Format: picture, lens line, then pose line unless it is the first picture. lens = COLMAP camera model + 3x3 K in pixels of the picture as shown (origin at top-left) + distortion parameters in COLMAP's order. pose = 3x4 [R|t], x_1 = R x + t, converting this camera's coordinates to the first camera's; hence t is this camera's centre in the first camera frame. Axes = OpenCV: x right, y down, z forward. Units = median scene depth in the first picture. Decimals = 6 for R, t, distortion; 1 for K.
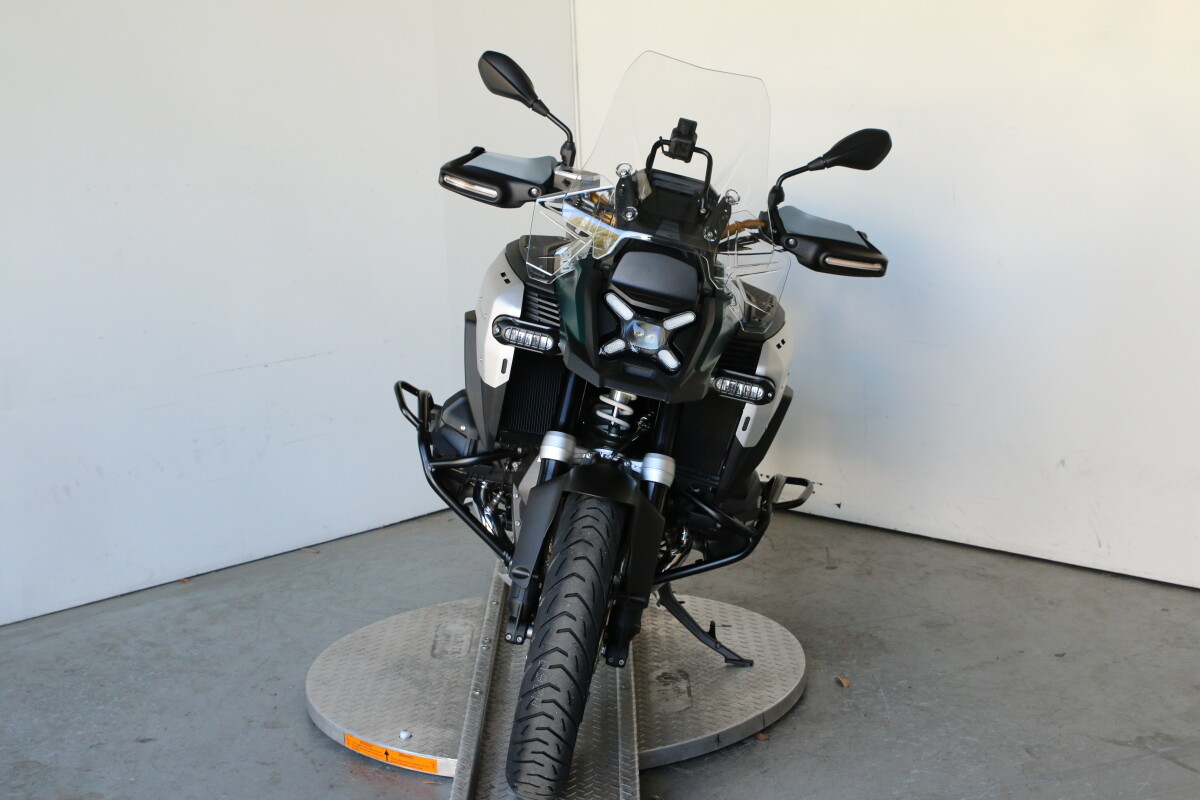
lens RADIAL K [[1827.1, 0, 600.0], [0, 1827.1, 400.0], [0, 0, 1]] dist [-0.030417, 0.049654]
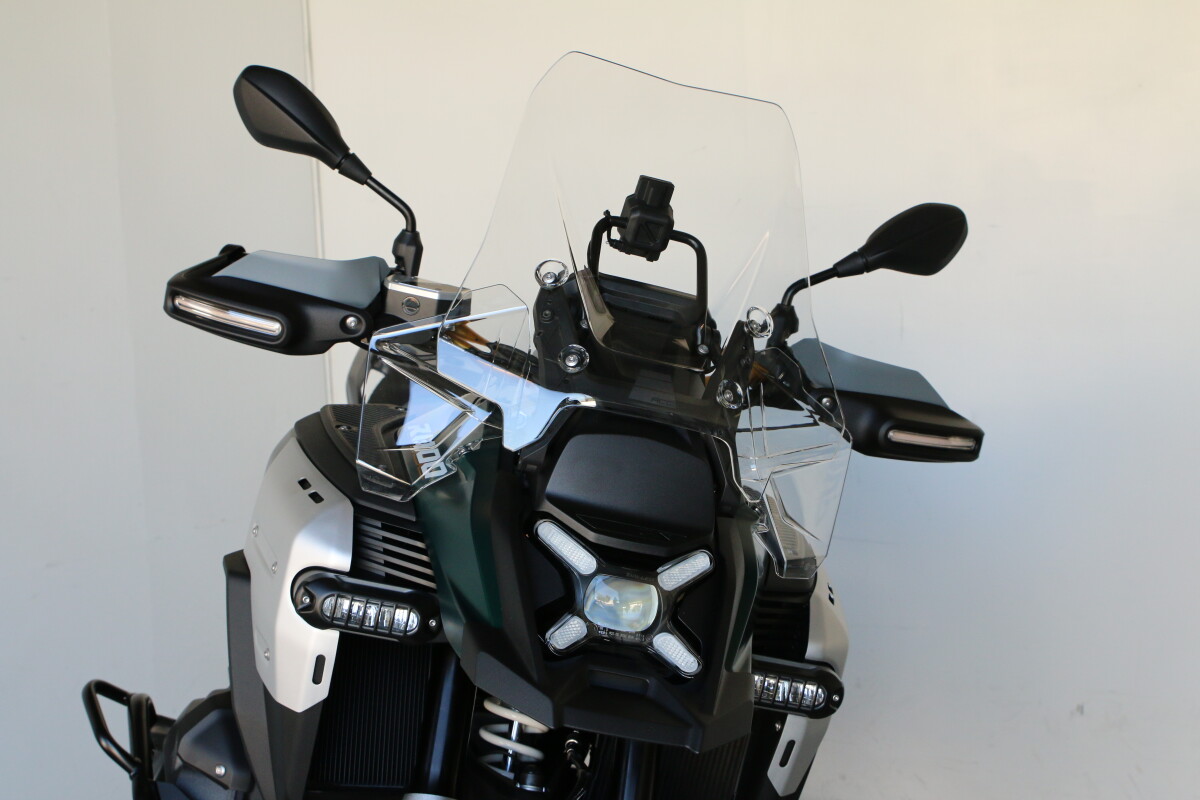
lens RADIAL K [[1897.9, 0, 601.0], [0, 1897.9, 406.0], [0, 0, 1]] dist [-0.015626, 0.036144]
pose [[0.983991, -0.027999, 0.176007, -0.064775], [0.041912, 0.996239, -0.075835, -0.046962], [-0.173222, 0.081997, 0.981464, 0.466459]]
